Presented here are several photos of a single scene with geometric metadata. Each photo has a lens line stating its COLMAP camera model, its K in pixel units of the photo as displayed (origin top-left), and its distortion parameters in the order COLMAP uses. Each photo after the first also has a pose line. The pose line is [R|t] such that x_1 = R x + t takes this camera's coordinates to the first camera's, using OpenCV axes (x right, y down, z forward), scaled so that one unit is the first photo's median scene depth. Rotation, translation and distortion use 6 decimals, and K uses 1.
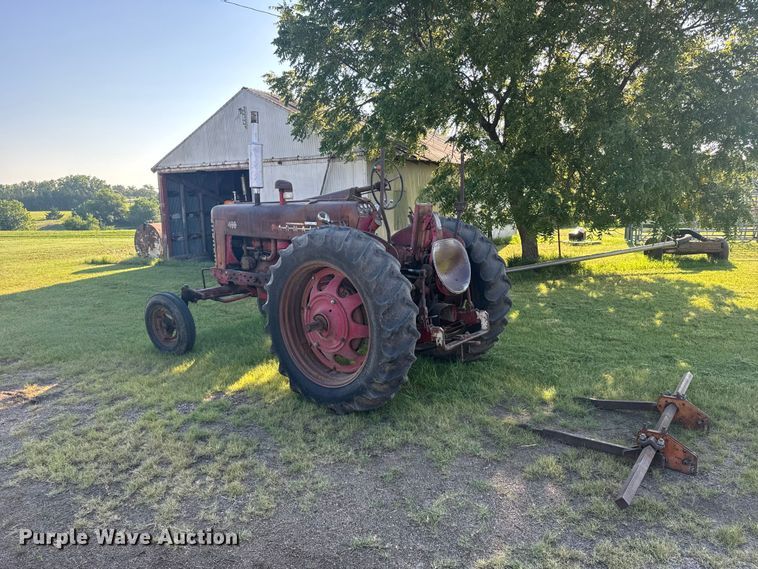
lens RADIAL K [[536.1, 0, 375.6], [0, 536.1, 285.1], [0, 0, 1]] dist [0.047343, -0.065180]
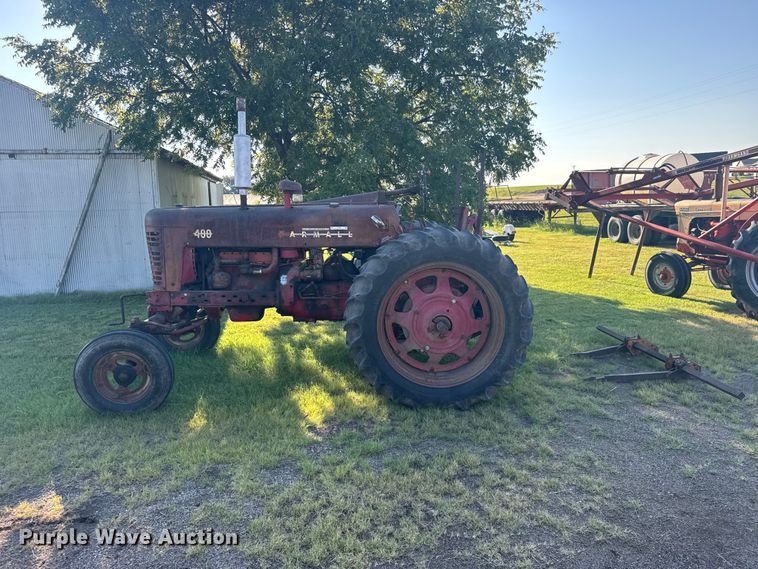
lens RADIAL K [[536.1, 0, 382.5], [0, 536.1, 286.2], [0, 0, 1]] dist [0.047343, -0.065180]
pose [[0.742885, -0.090563, 0.663265, -0.608849], [0.103103, 0.994463, 0.020306, -0.022940], [-0.661431, 0.053300, 0.748109, 0.229884]]
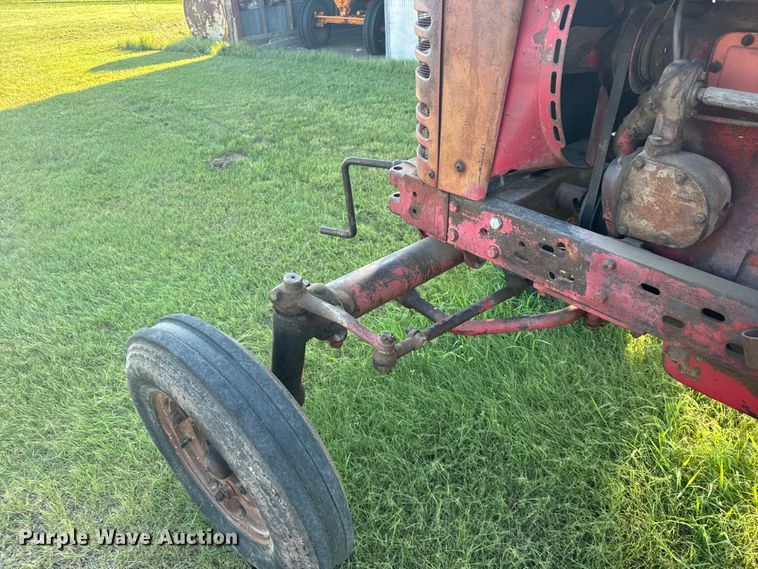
lens RADIAL K [[536.1, 0, 383.0], [0, 536.1, 291.0], [0, 0, 1]] dist [0.047343, -0.065180]
pose [[0.990154, 0.064414, -0.124278, -0.302842], [-0.010567, 0.919694, 0.392495, -0.077203], [0.139580, -0.387317, 0.911319, 0.852001]]
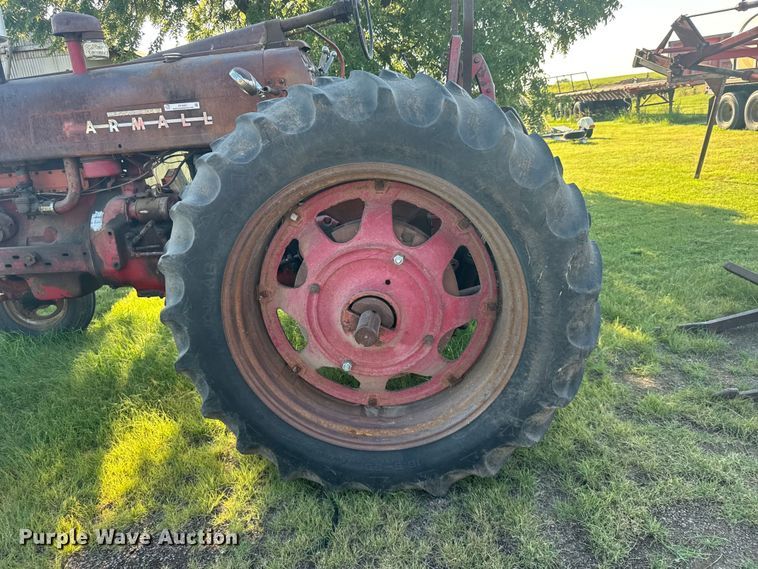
lens RADIAL K [[536.1, 0, 378.8], [0, 536.1, 297.2], [0, 0, 1]] dist [0.047343, -0.065180]
pose [[0.819143, -0.229367, 0.525733, -0.228565], [0.161079, 0.971671, 0.172945, -0.011163], [-0.550507, -0.056982, 0.832883, 0.465645]]
